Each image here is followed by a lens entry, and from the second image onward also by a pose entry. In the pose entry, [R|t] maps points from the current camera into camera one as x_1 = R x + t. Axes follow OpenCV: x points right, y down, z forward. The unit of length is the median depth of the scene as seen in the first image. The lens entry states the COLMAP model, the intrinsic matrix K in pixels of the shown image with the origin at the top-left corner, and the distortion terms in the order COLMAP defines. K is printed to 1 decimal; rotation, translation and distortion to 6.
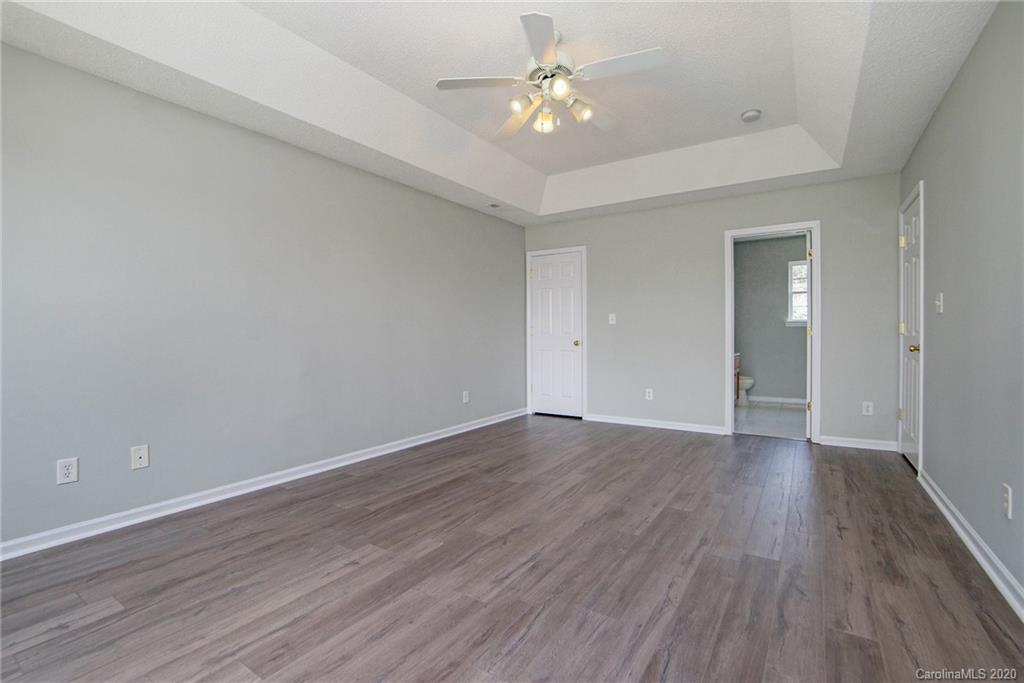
lens RADIAL K [[457.3, 0, 509.2], [0, 457.3, 339.9], [0, 0, 1]] dist [-0.032690, 0.000259]
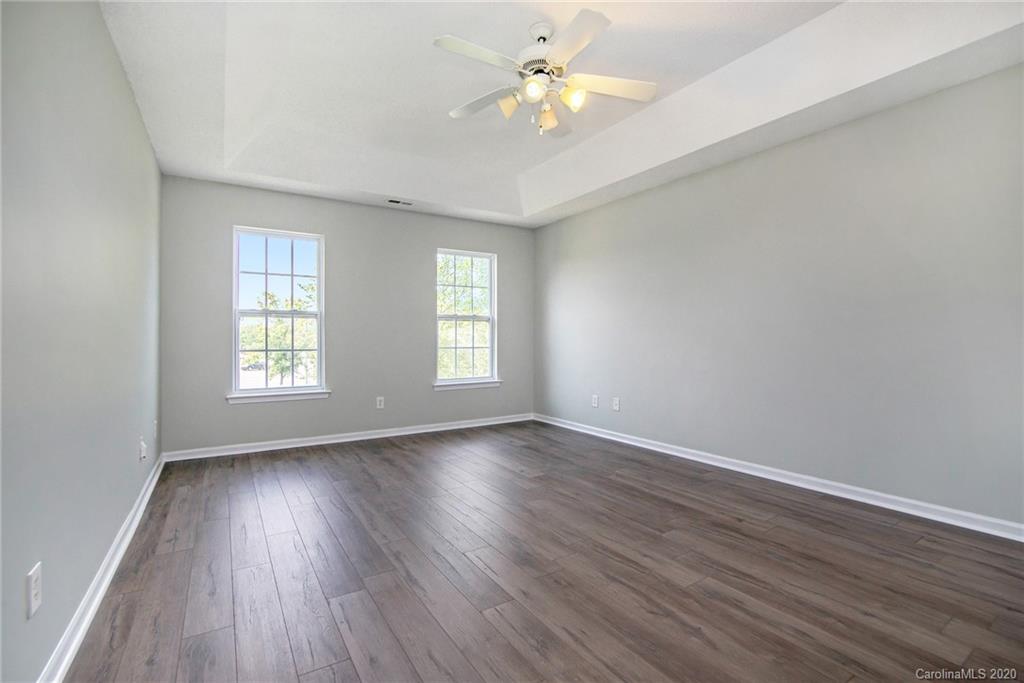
lens RADIAL K [[457.3, 0, 509.2], [0, 457.3, 339.9], [0, 0, 1]] dist [-0.032690, 0.000259]
pose [[-0.410989, 0.009306, -0.911593, 0.892807], [-0.004606, 0.999914, 0.012284, -0.014908], [0.911629, 0.009247, -0.410911, 1.194675]]
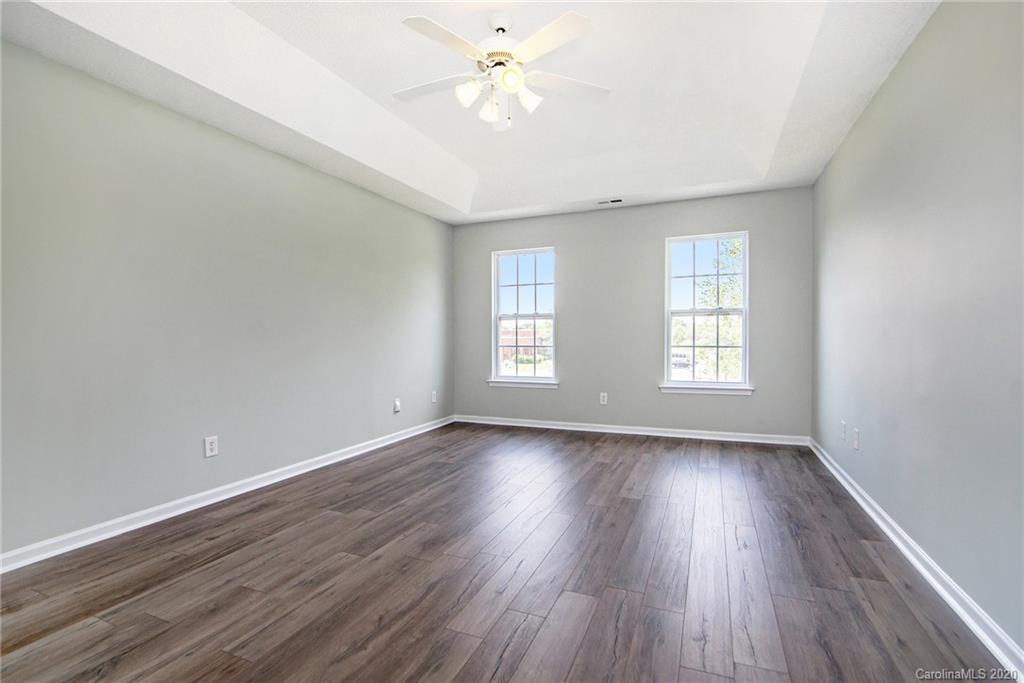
lens RADIAL K [[457.3, 0, 509.2], [0, 457.3, 339.9], [0, 0, 1]] dist [-0.032690, 0.000259]
pose [[-0.983917, 0.016446, -0.177866, 0.218854], [0.013104, 0.999715, 0.019945, -0.023873], [0.178144, 0.017294, -0.983853, 1.724694]]
